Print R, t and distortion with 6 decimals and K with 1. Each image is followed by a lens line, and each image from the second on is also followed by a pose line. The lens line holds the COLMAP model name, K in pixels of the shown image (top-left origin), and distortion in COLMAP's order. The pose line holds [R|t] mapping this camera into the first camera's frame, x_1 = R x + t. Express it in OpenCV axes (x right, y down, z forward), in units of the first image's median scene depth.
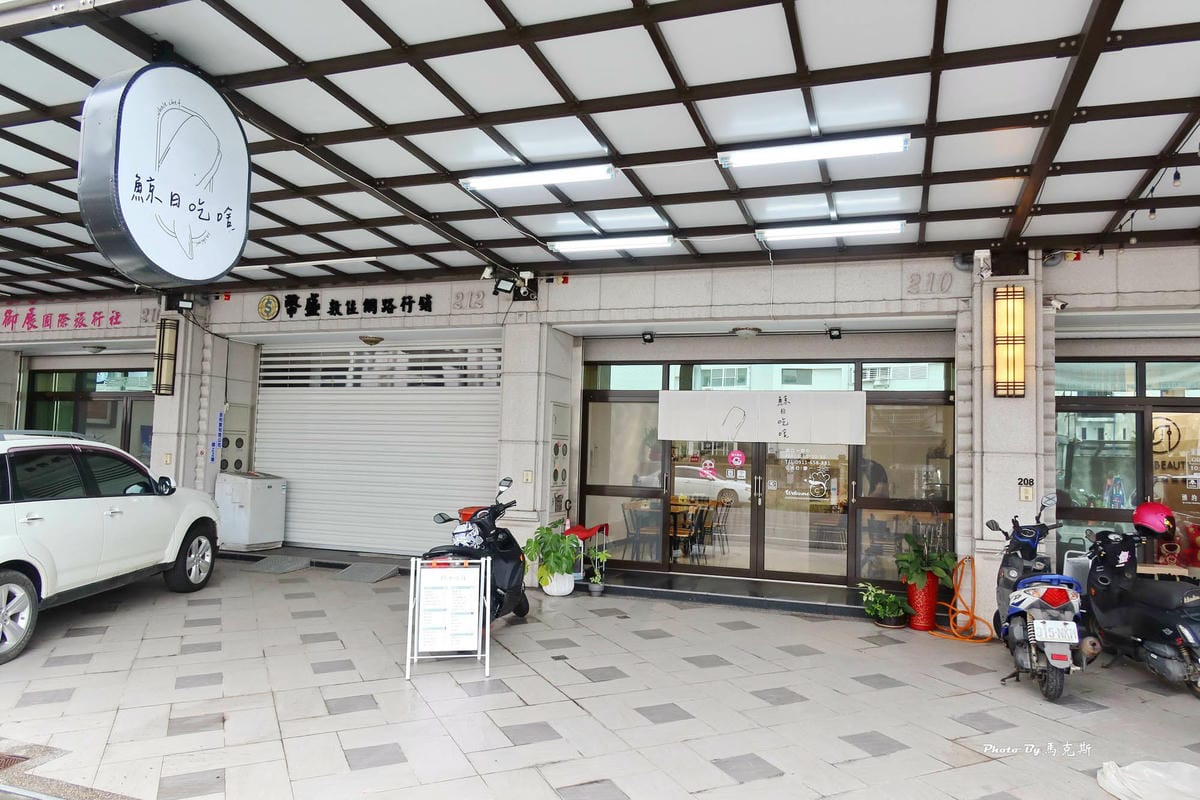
lens RADIAL K [[822.6, 0, 601.6], [0, 822.6, 398.4], [0, 0, 1]] dist [-0.006230, -0.000547]
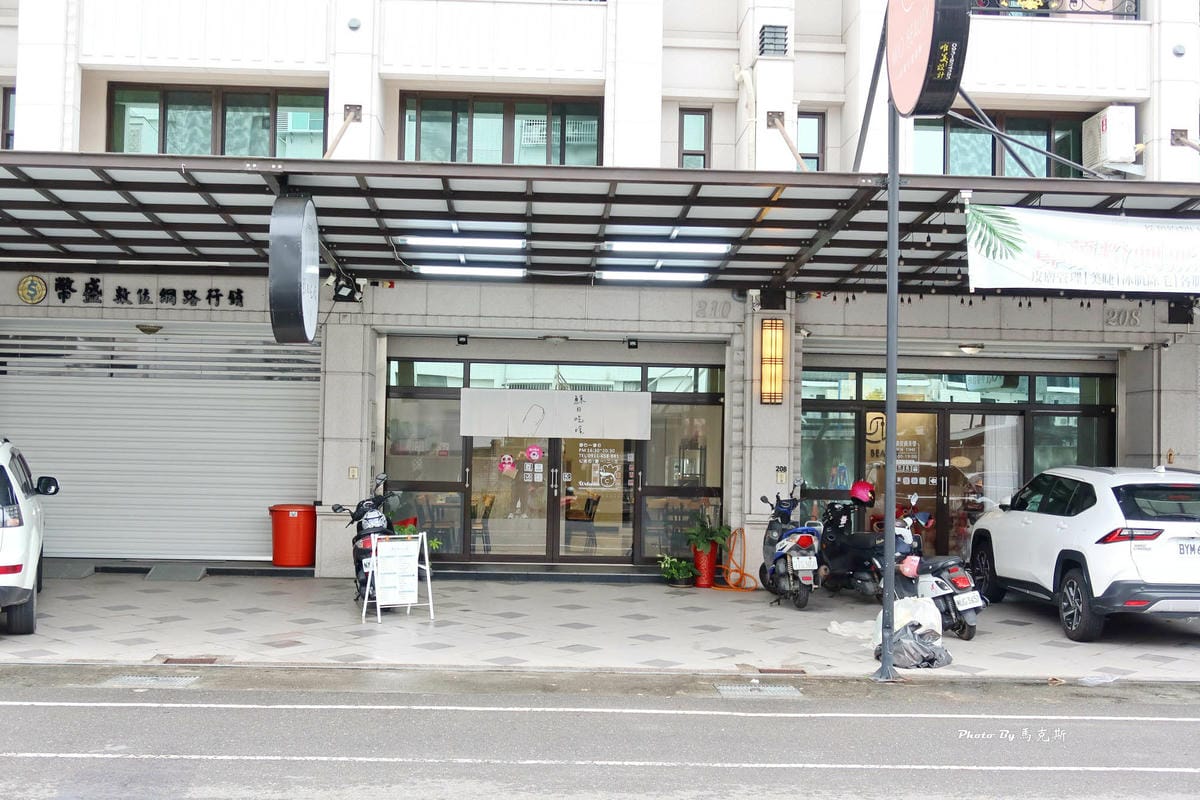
lens RADIAL K [[1499.3, 0, 599.8], [0, 1499.3, 375.6], [0, 0, 1]] dist [-0.069647, -0.007710]
pose [[0.920986, 0.008490, 0.389502, -0.632771], [-0.018905, 0.999559, 0.022913, -0.089690], [-0.389136, -0.028466, 0.920740, -1.006030]]
